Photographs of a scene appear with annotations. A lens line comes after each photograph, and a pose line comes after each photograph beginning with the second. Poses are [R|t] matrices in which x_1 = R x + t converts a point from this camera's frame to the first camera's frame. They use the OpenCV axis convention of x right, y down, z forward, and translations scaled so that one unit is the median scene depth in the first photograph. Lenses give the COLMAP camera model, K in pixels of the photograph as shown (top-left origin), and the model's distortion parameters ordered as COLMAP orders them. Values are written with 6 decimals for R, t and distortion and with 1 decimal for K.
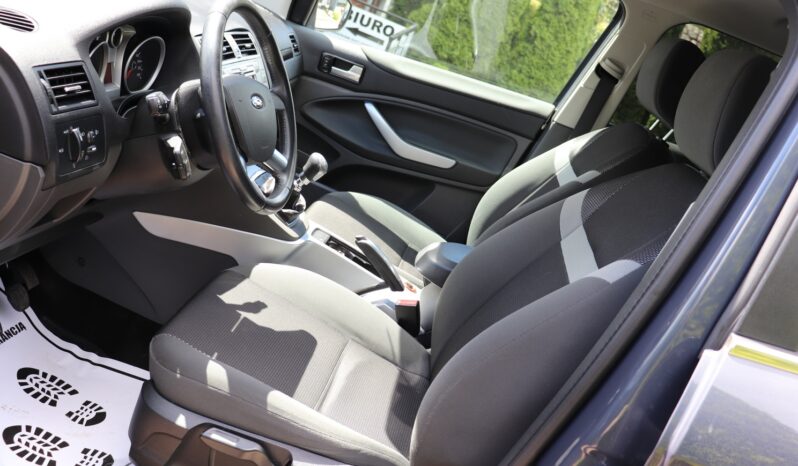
lens RADIAL K [[814.5, 0, 399.0], [0, 814.5, 233.0], [0, 0, 1]] dist [-0.002209, -0.008600]
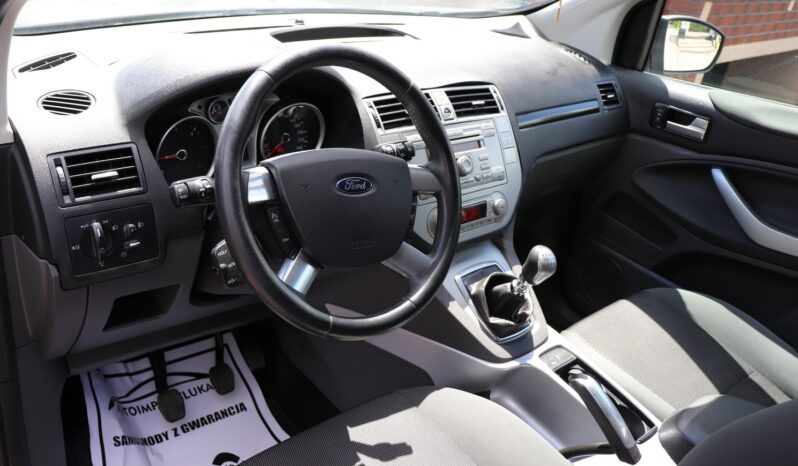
lens RADIAL K [[769.7, 0, 399.0], [0, 769.7, 233.0], [0, 0, 1]] dist [-0.107399, 0.005765]
pose [[0.751533, 0.050643, -0.657749, 0.261321], [-0.082863, 0.996399, -0.017960, -0.090721], [0.654471, 0.068000, 0.753023, 0.426051]]
